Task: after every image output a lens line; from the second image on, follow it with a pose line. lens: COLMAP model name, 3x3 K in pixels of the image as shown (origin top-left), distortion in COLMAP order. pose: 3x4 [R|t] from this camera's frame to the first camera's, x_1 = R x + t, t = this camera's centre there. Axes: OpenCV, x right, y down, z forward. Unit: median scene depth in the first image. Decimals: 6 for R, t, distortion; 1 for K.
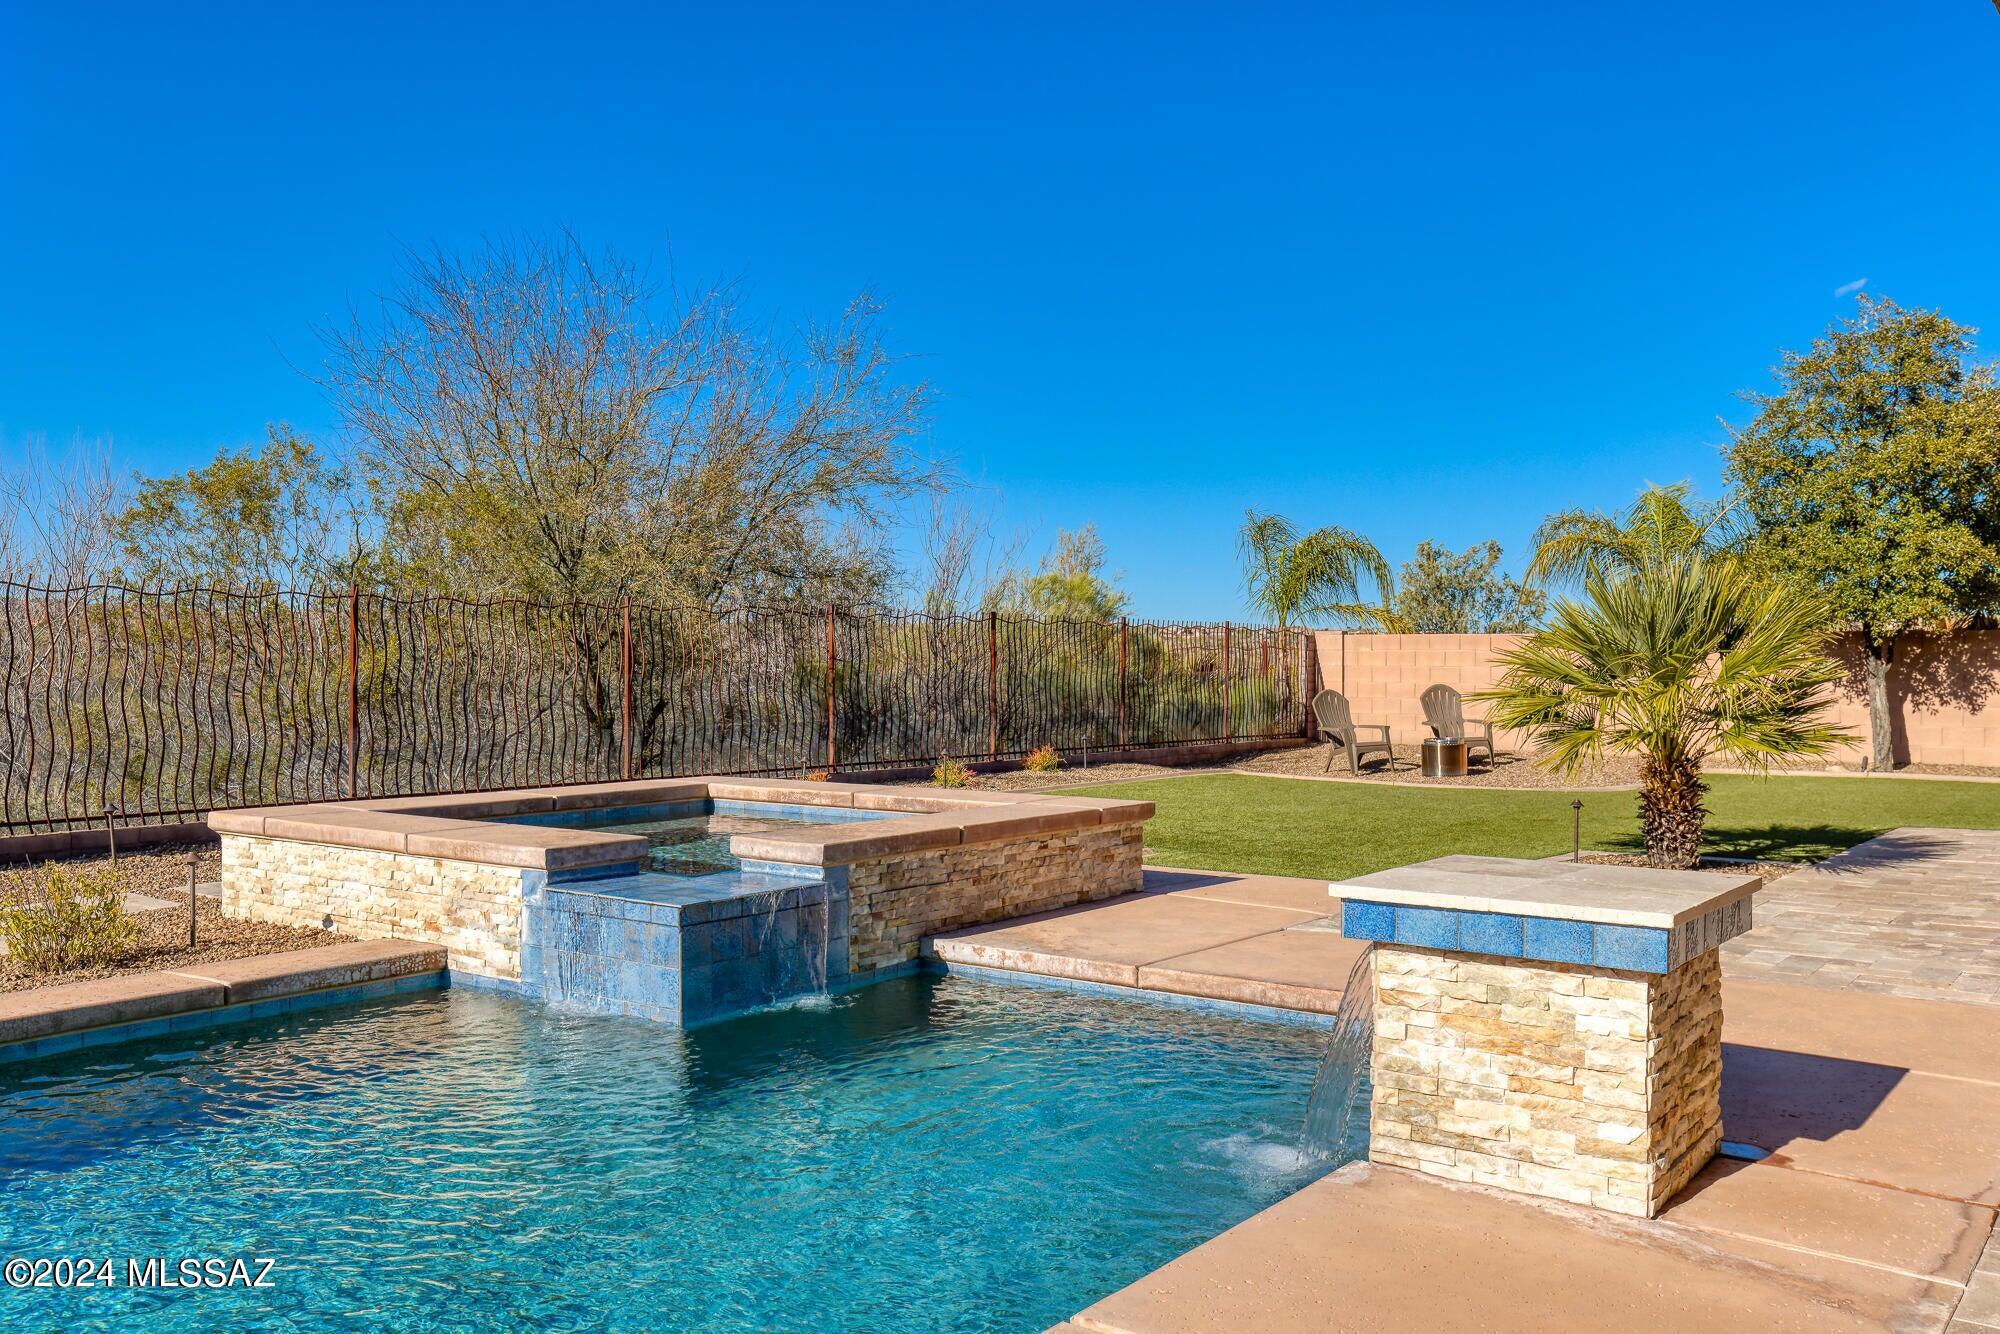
lens RADIAL K [[1693.5, 0, 1000.0], [0, 1693.5, 667.0], [0, 0, 1]] dist [-0.000086, 0.000665]
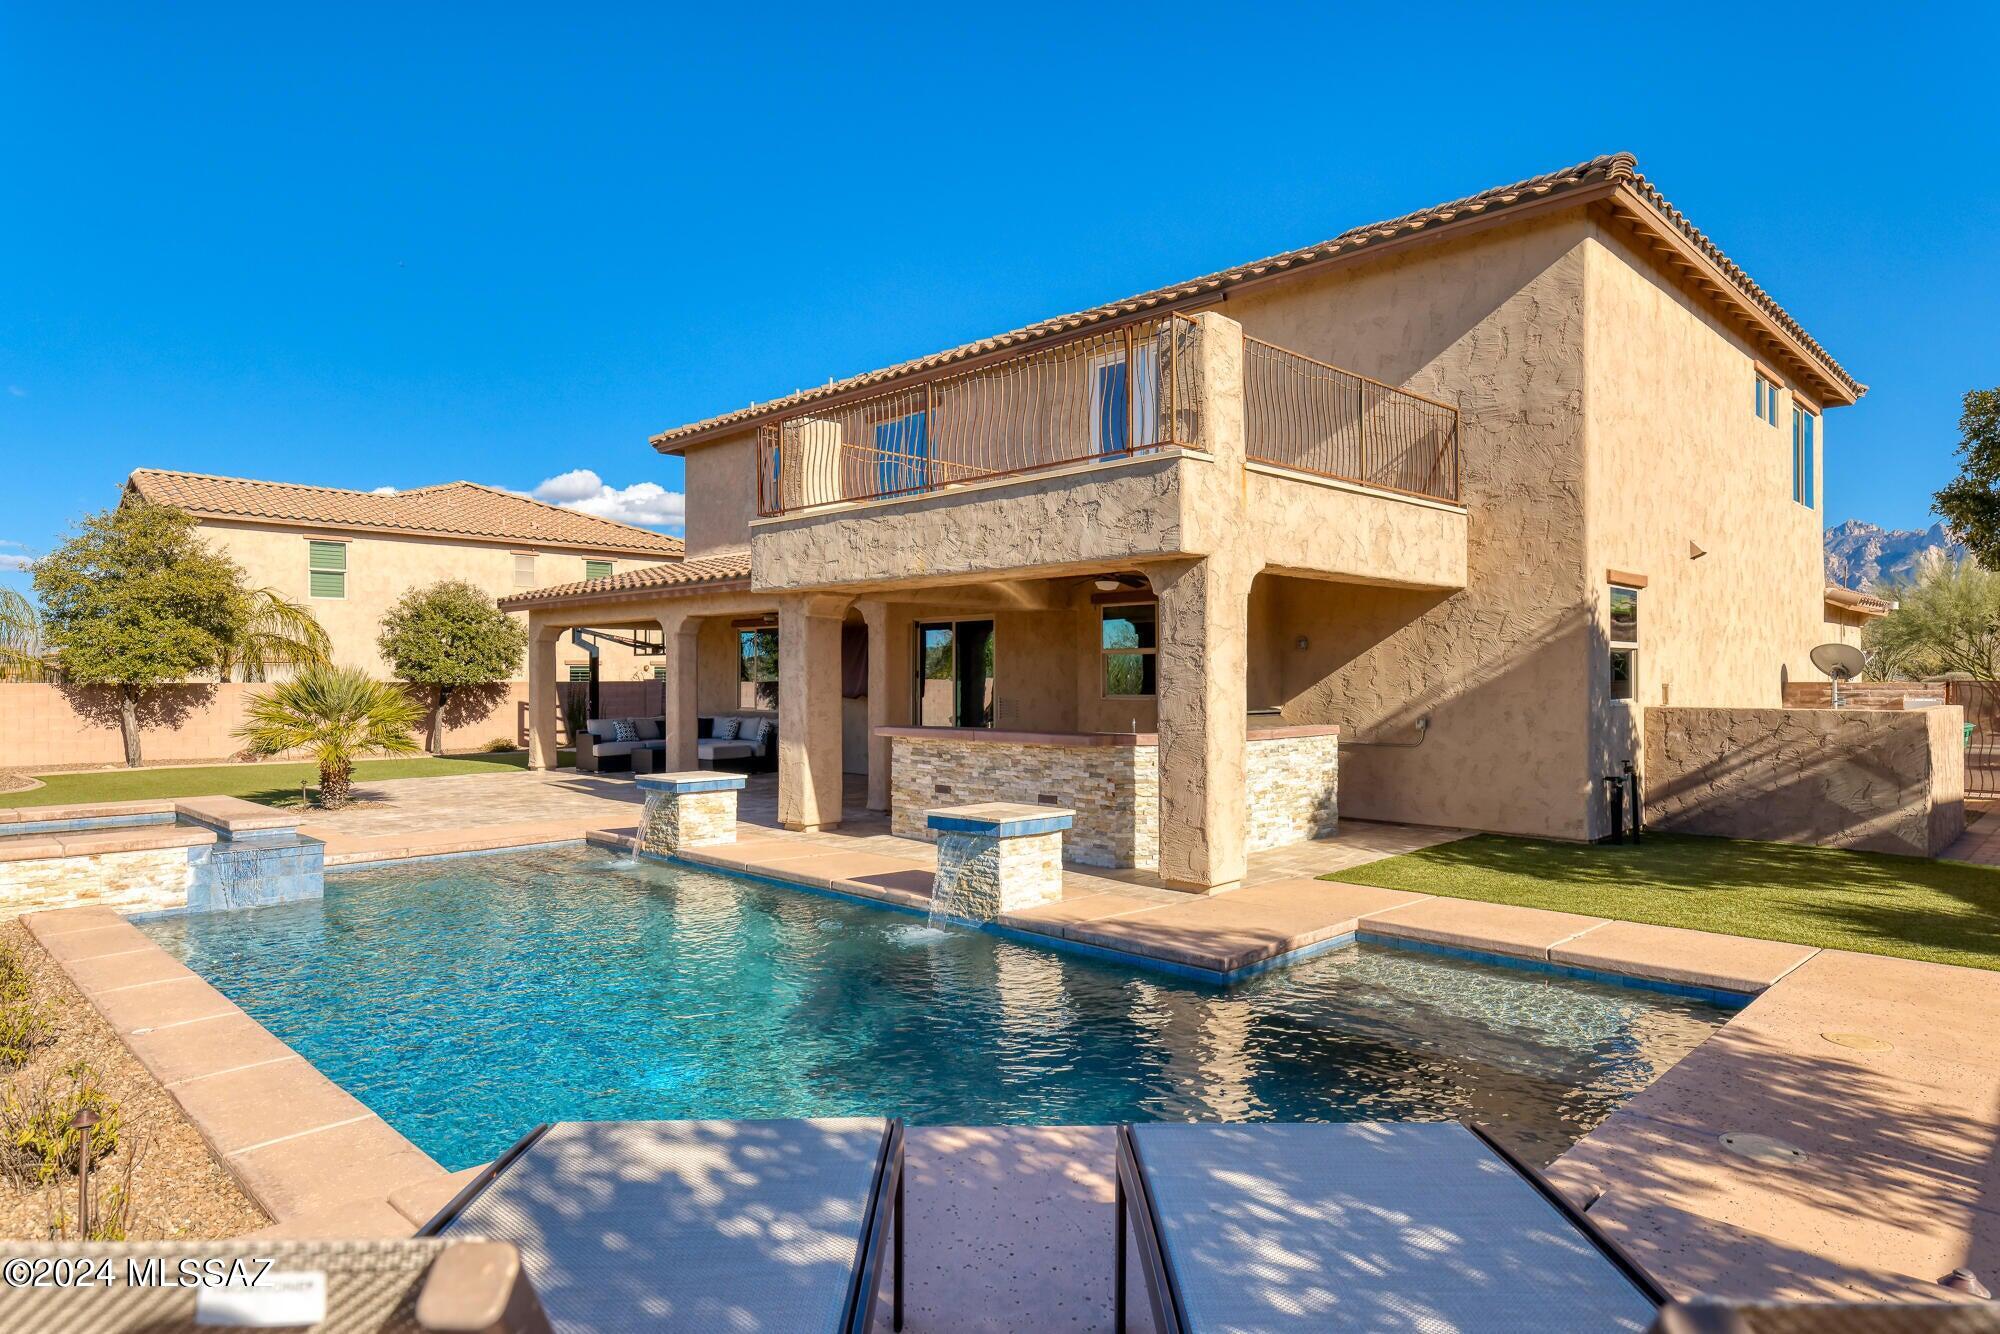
lens RADIAL K [[1165.4, 0, 1000.0], [0, 1165.4, 667.0], [0, 0, 1]] dist [0.000247, 0.000413]
pose [[0.142936, 0.006729, 0.989709, -1.415098], [0.006641, 0.999948, -0.007758, -0.065486], [-0.989710, 0.007682, 0.142884, -0.089581]]
